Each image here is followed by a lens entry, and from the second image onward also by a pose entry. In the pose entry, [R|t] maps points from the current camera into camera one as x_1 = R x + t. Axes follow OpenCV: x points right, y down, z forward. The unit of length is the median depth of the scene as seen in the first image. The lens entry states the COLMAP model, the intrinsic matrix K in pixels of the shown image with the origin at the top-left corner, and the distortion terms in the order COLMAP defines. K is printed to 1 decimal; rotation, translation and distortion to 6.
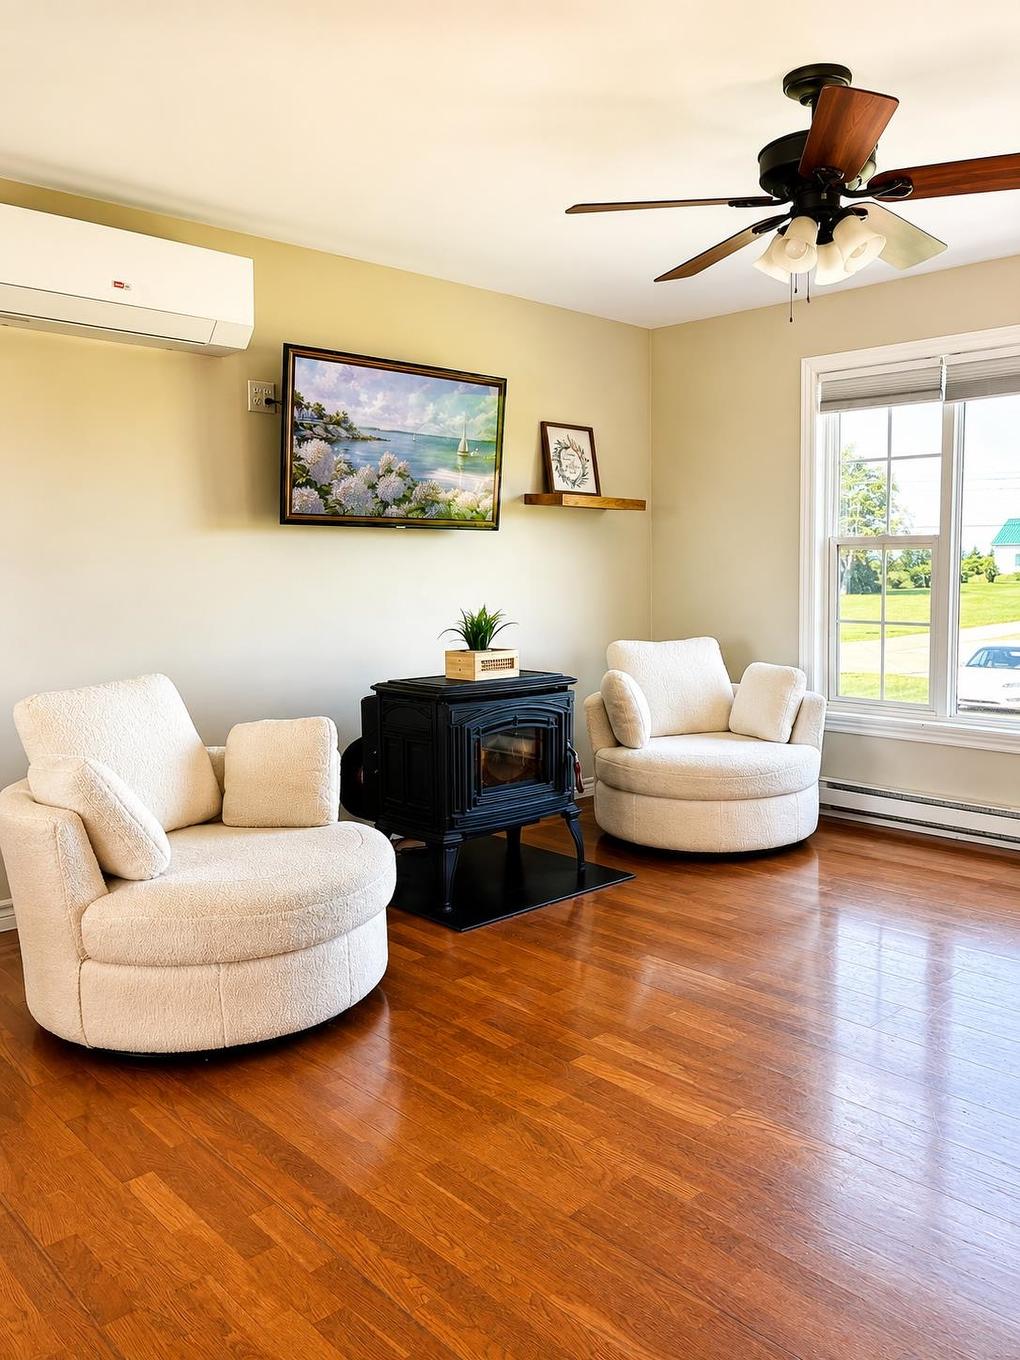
lens RADIAL K [[1096.7, 0, 510.0], [0, 1096.7, 680.0], [0, 0, 1]] dist [0.005526, 0.000390]
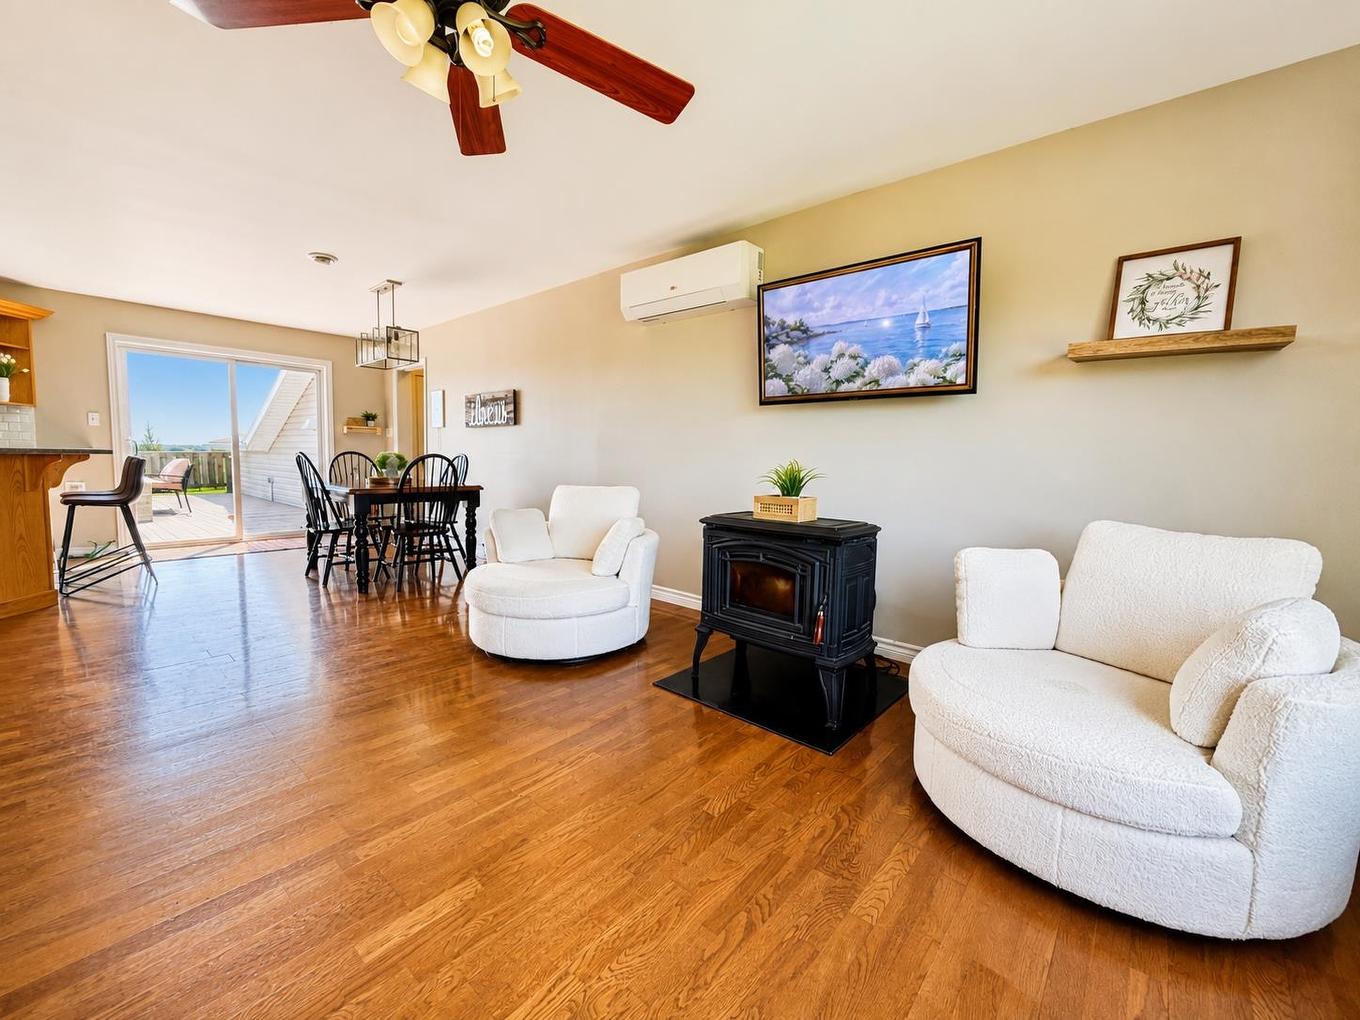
lens RADIAL K [[548.9, 0, 664.9], [0, 548.9, 497.4], [0, 0, 1]] dist [-0.003389, -0.000035]
pose [[0.101492, 0.076839, -0.991864, 0.527980], [-0.120184, 0.990658, 0.064447, -0.046746], [0.987550, 0.112665, 0.109779, 0.775824]]
